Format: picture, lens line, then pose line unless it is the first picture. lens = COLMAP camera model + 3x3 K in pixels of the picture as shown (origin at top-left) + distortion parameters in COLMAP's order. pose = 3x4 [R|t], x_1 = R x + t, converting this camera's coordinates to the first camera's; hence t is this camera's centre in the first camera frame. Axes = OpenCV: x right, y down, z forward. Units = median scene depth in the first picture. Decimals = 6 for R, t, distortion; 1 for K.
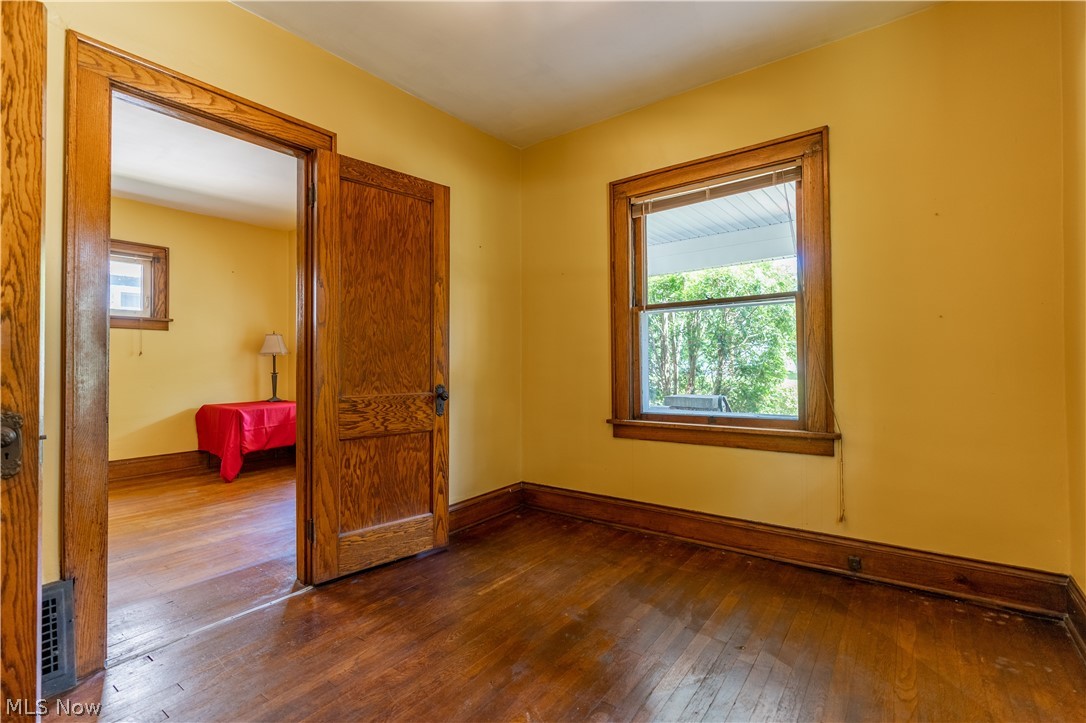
lens RADIAL K [[492.7, 0, 542.2], [0, 492.7, 359.1], [0, 0, 1]] dist [-0.004322, 0.001256]
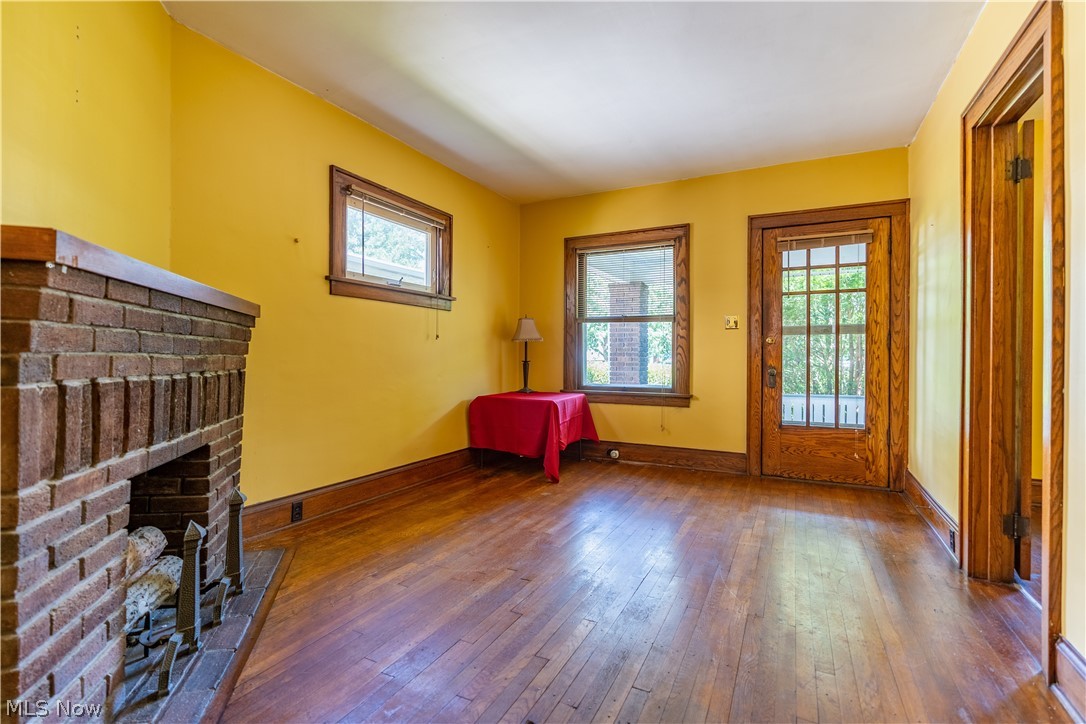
lens RADIAL K [[492.7, 0, 542.2], [0, 492.7, 359.6], [0, 0, 1]] dist [-0.004322, 0.001256]
pose [[0.987698, 0.009236, 0.156103, -1.364098], [-0.011620, 0.999829, 0.014367, 0.025029], [-0.155943, -0.016005, 0.987636, 0.209694]]
